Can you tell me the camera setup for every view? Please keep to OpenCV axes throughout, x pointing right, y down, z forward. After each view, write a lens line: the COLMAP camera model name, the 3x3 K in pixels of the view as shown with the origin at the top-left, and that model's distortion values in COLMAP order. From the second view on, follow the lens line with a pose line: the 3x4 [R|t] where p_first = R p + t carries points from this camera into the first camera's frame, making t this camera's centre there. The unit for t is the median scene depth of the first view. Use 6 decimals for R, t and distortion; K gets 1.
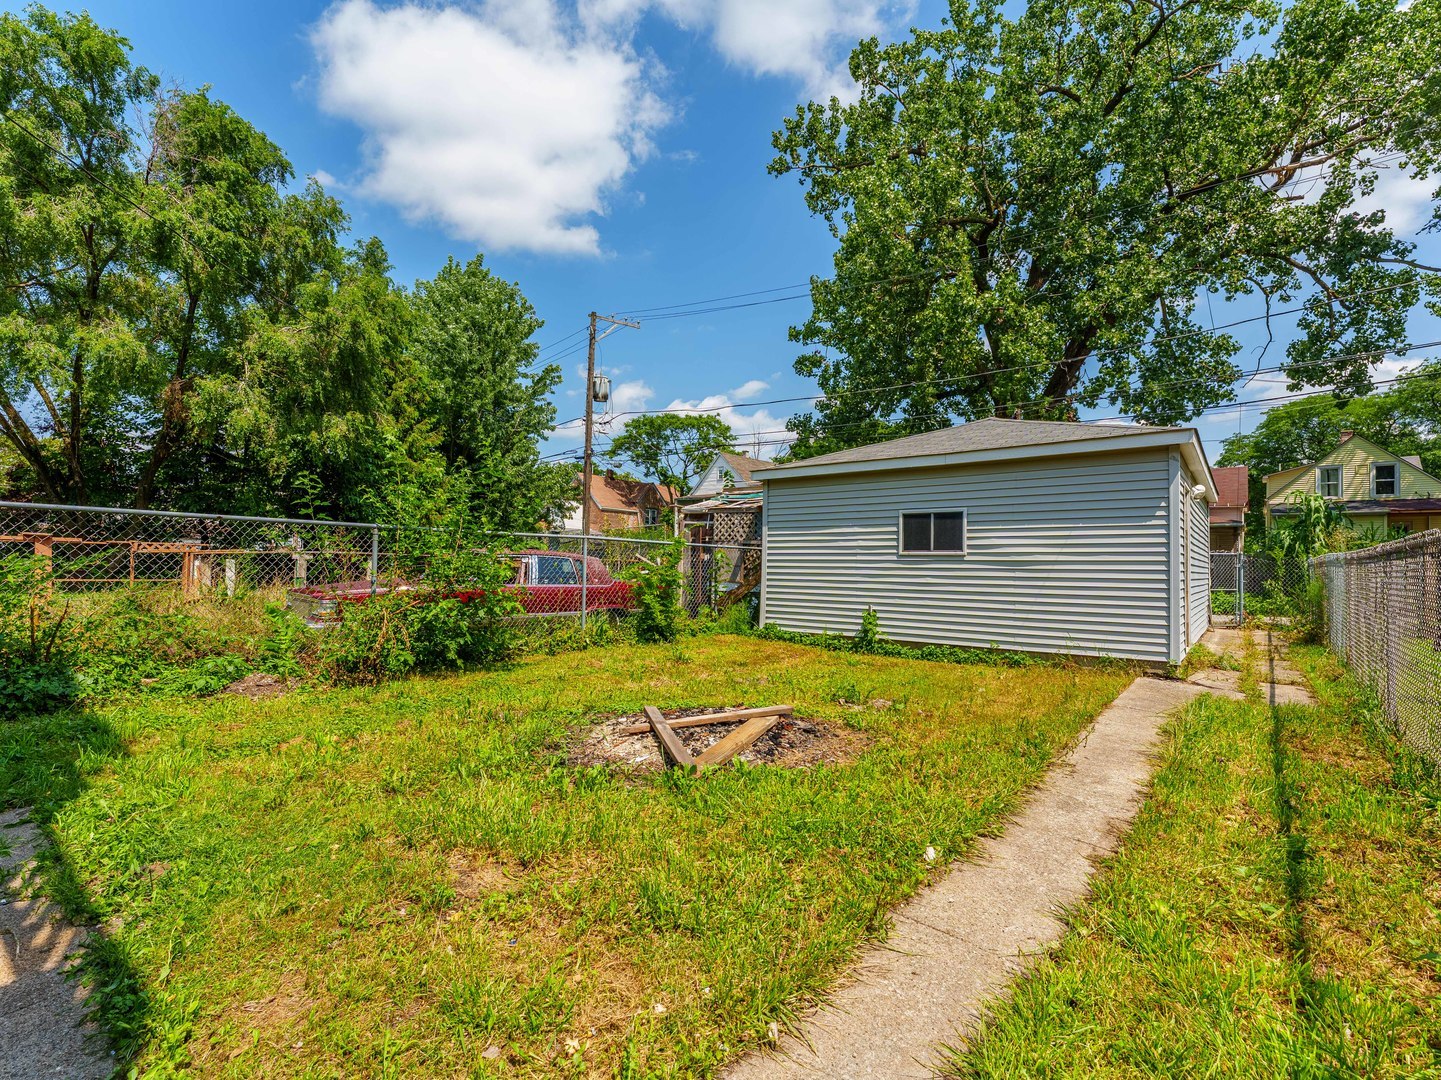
lens RADIAL K [[677.3, 0, 716.7], [0, 677.3, 546.4], [0, 0, 1]] dist [0.022954, -0.020574]
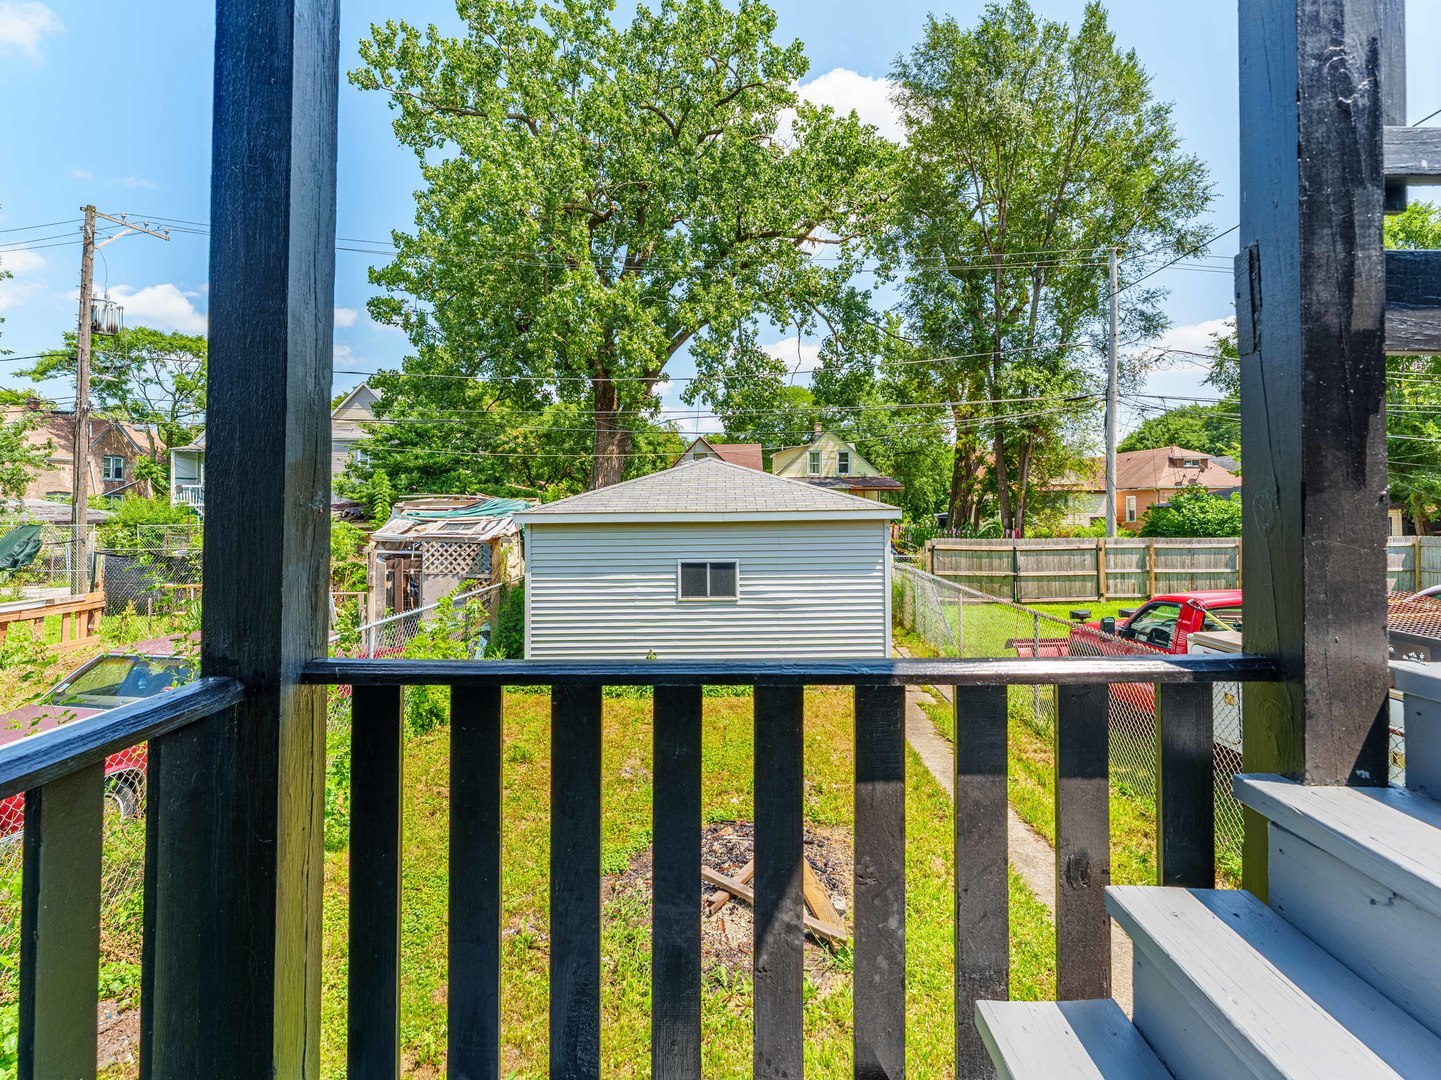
lens RADIAL K [[697.1, 0, 721.6], [0, 697.1, 502.4], [0, 0, 1]] dist [0.000988, -0.000900]
pose [[0.780260, -0.017222, 0.625218, -0.130820], [-0.000166, 0.999615, 0.027742, -0.062132], [-0.625455, -0.021750, 0.779957, 0.033145]]
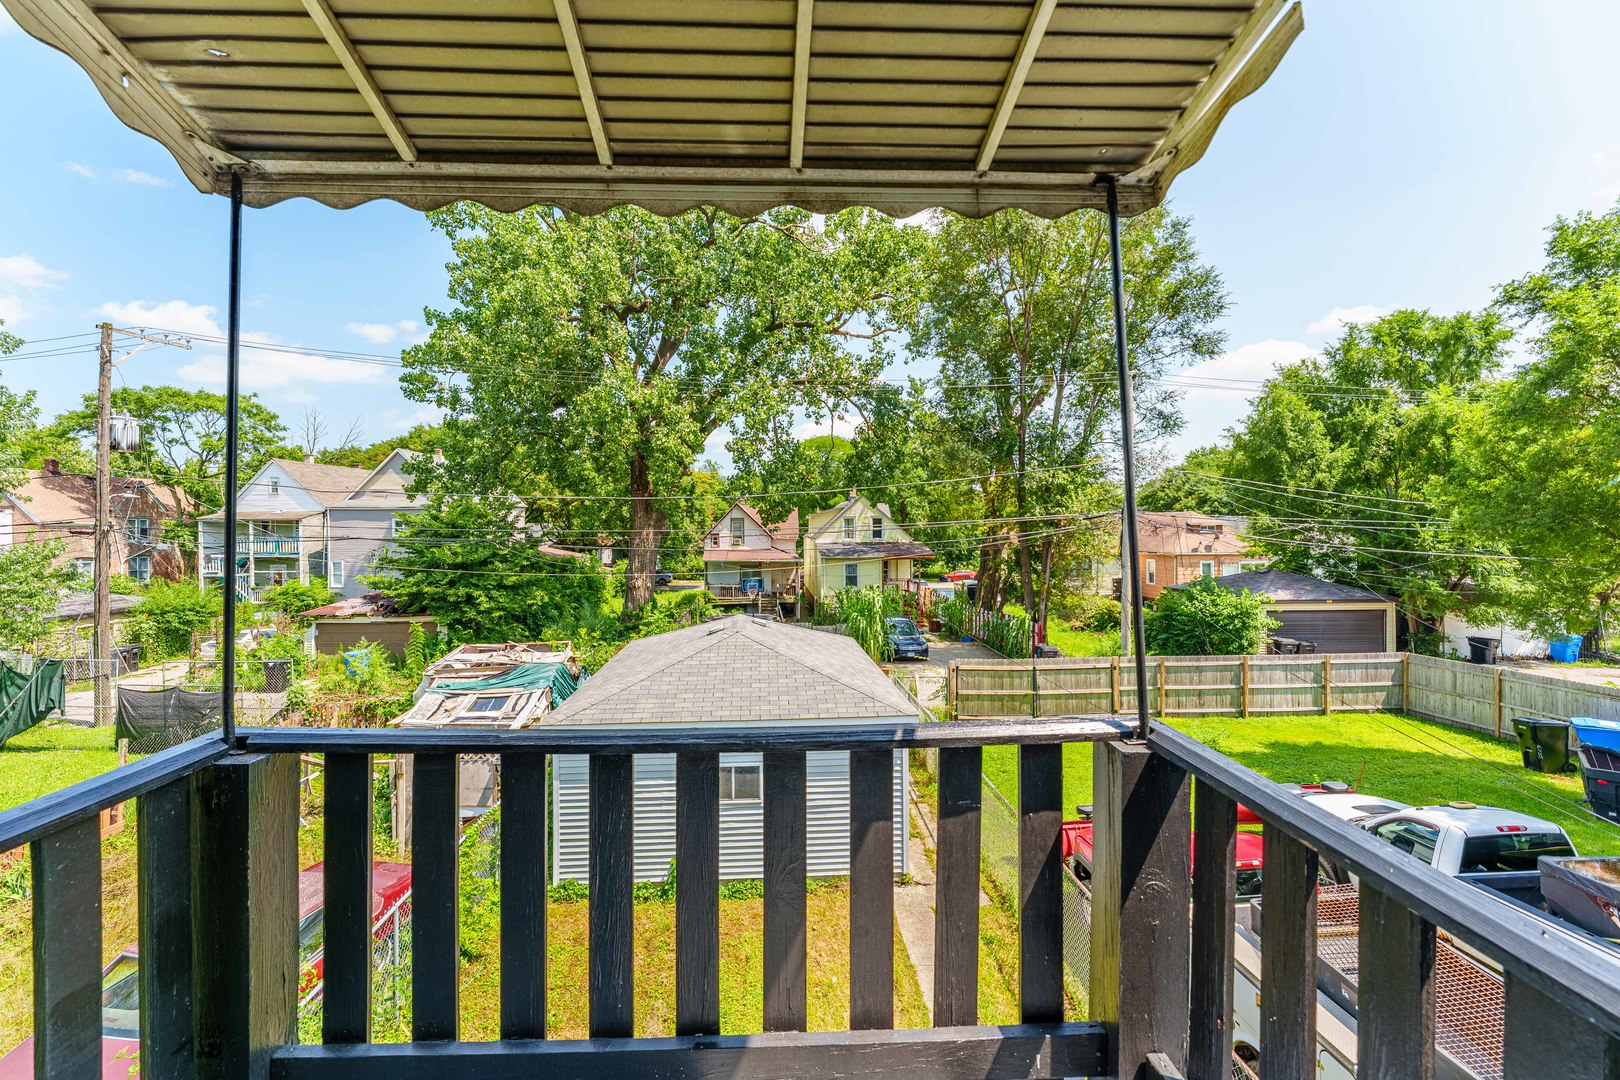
lens RADIAL K [[685.8, 0, 789.4], [0, 685.8, 535.6], [0, 0, 1]] dist [-0.000481, 0.000459]
pose [[0.754425, -0.030750, 0.655666, -0.124336], [-0.002893, 0.998737, 0.050169, -0.172299], [-0.656380, -0.039746, 0.753382, 0.026907]]
